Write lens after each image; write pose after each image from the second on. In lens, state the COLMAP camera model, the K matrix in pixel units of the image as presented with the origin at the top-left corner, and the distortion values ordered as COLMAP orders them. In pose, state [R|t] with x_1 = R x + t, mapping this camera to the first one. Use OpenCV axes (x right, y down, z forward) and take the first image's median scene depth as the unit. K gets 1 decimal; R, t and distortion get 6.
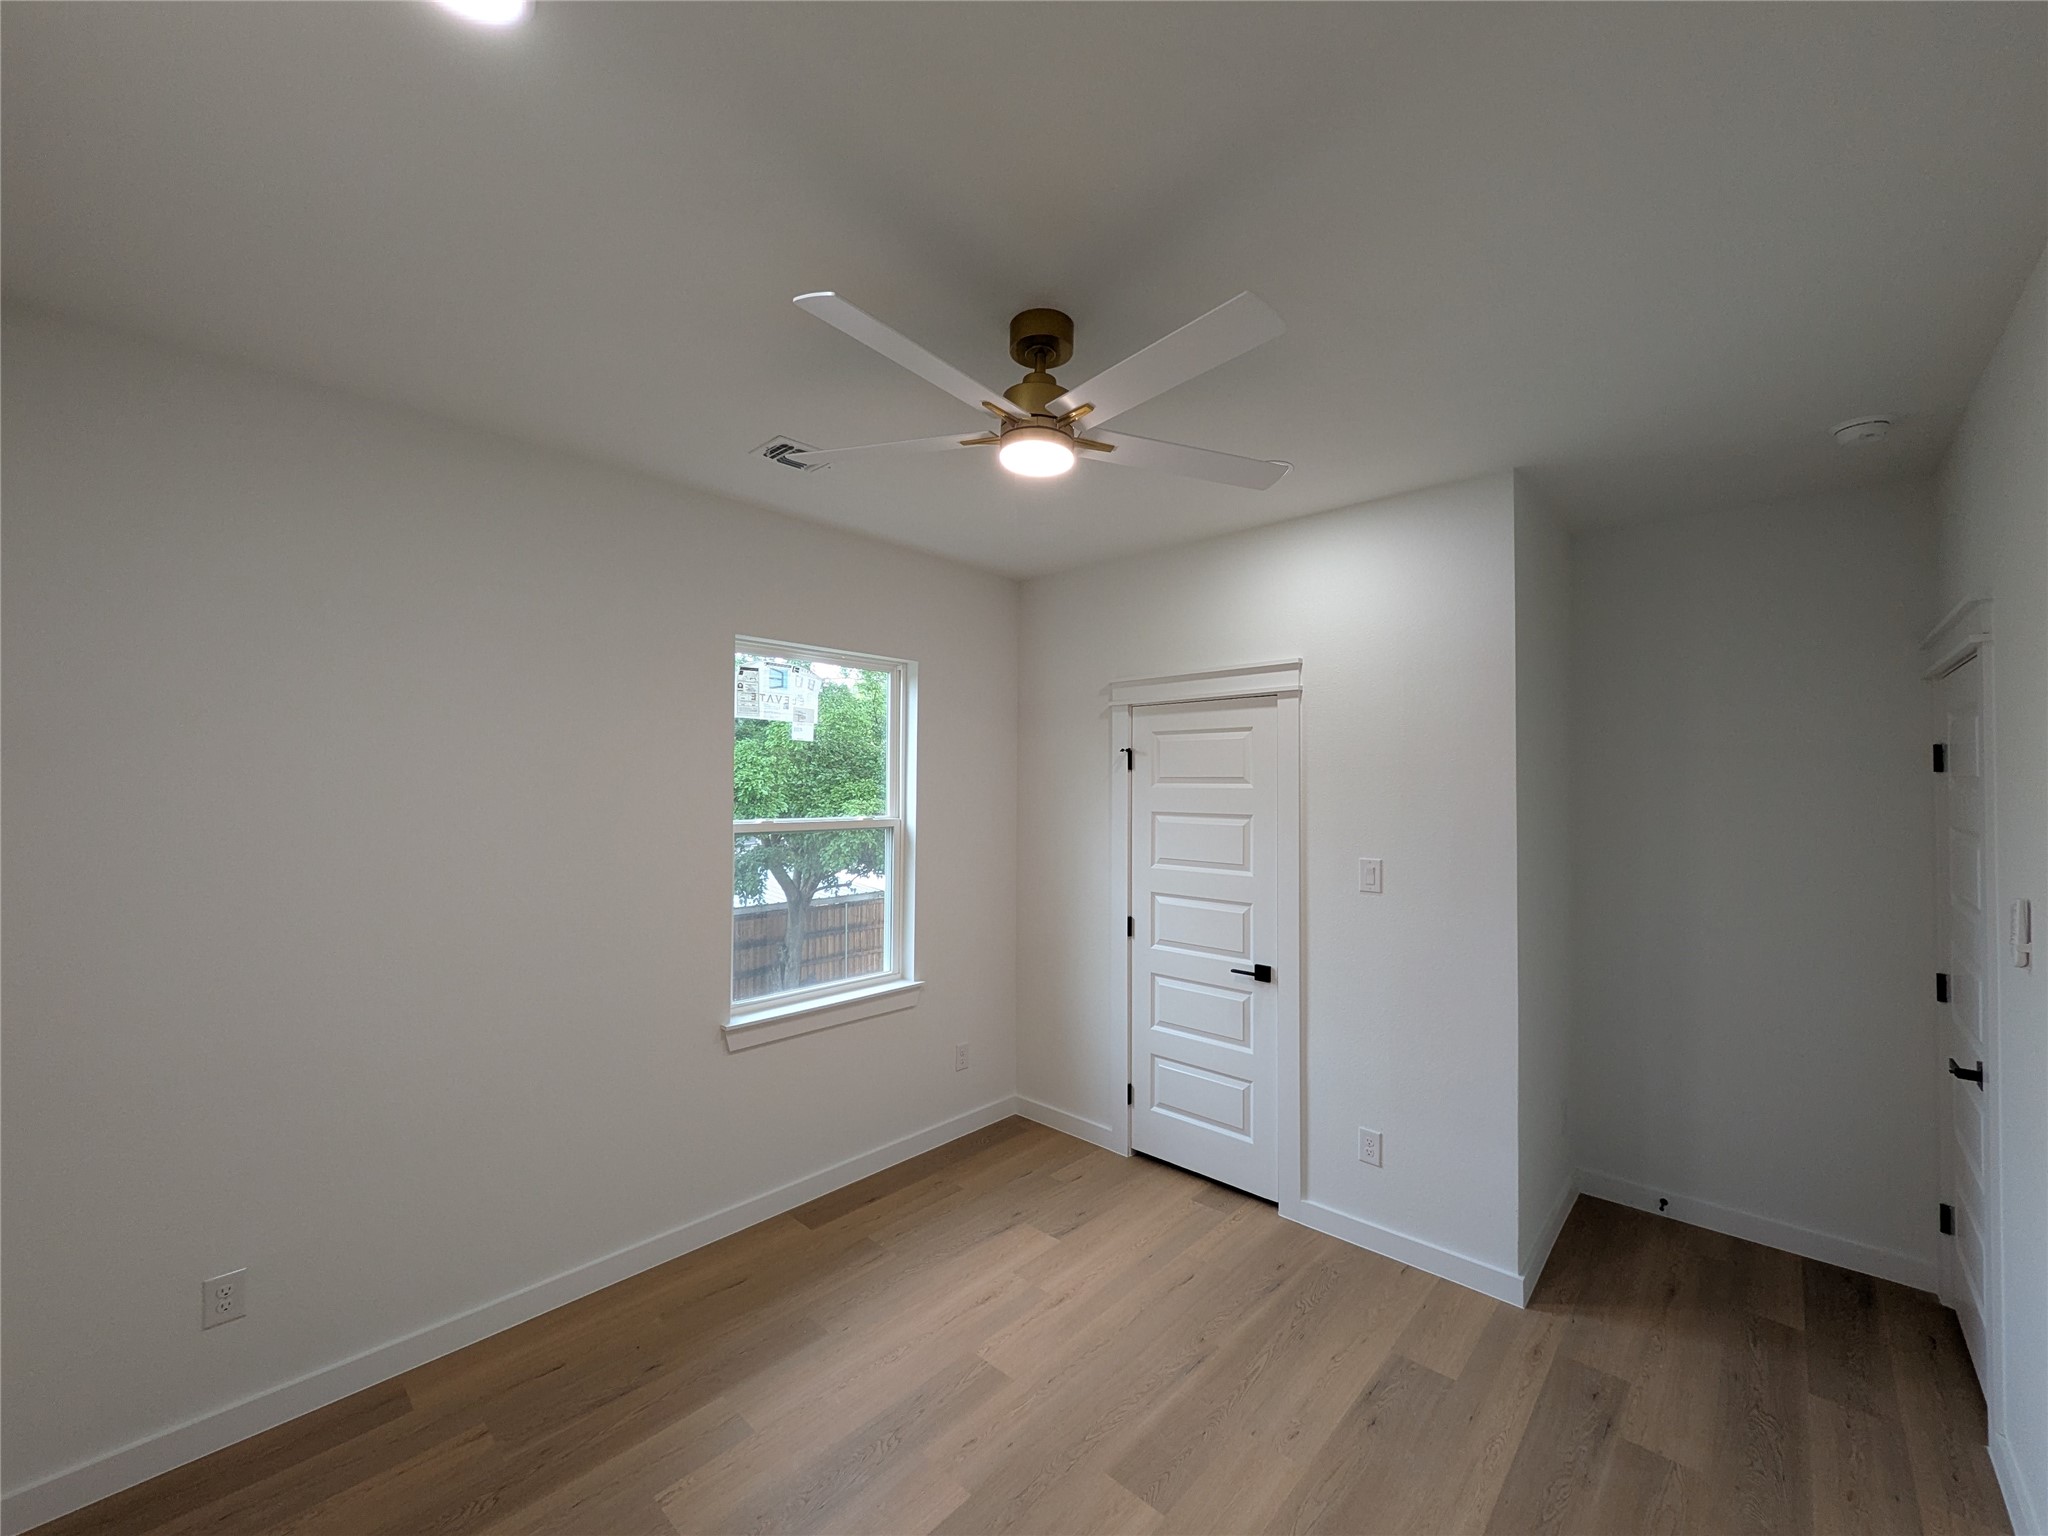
lens RADIAL K [[816.0, 0, 1032.1], [0, 816.0, 754.7], [0, 0, 1]] dist [0.003297, -0.000063]
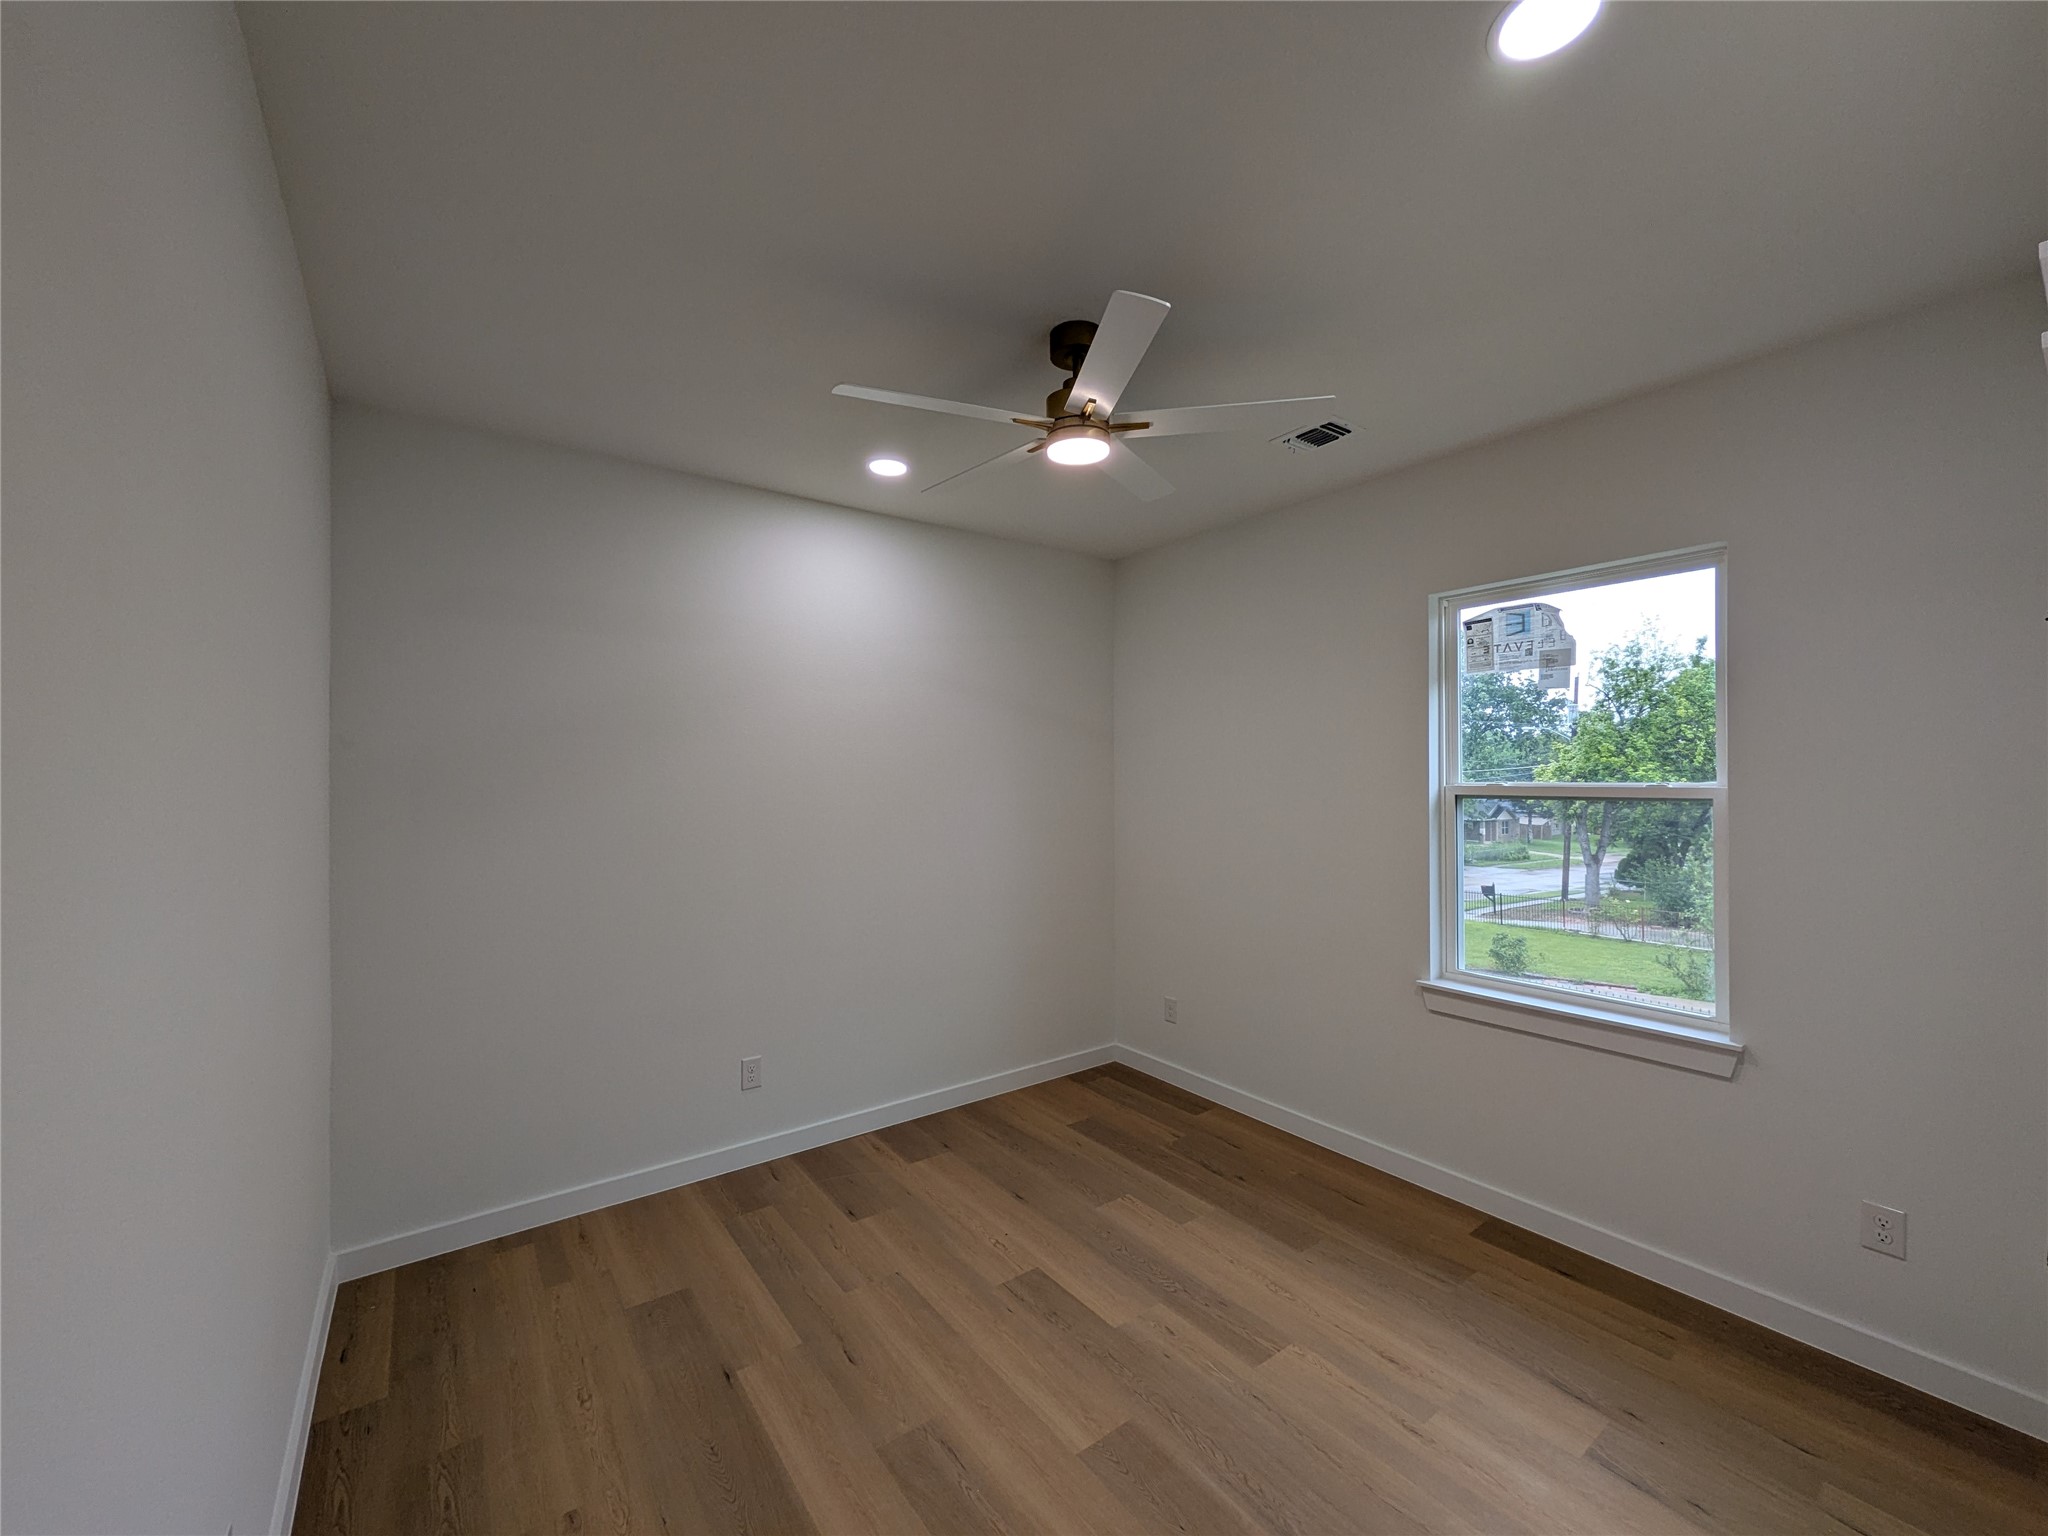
lens RADIAL K [[816.0, 0, 1025.3], [0, 816.0, 757.8], [0, 0, 1]] dist [0.003297, -0.000063]
pose [[-0.197115, -0.031645, -0.979870, 0.647589], [0.044262, 0.998173, -0.041140, 0.064036], [0.979381, -0.051480, -0.195354, 0.645061]]
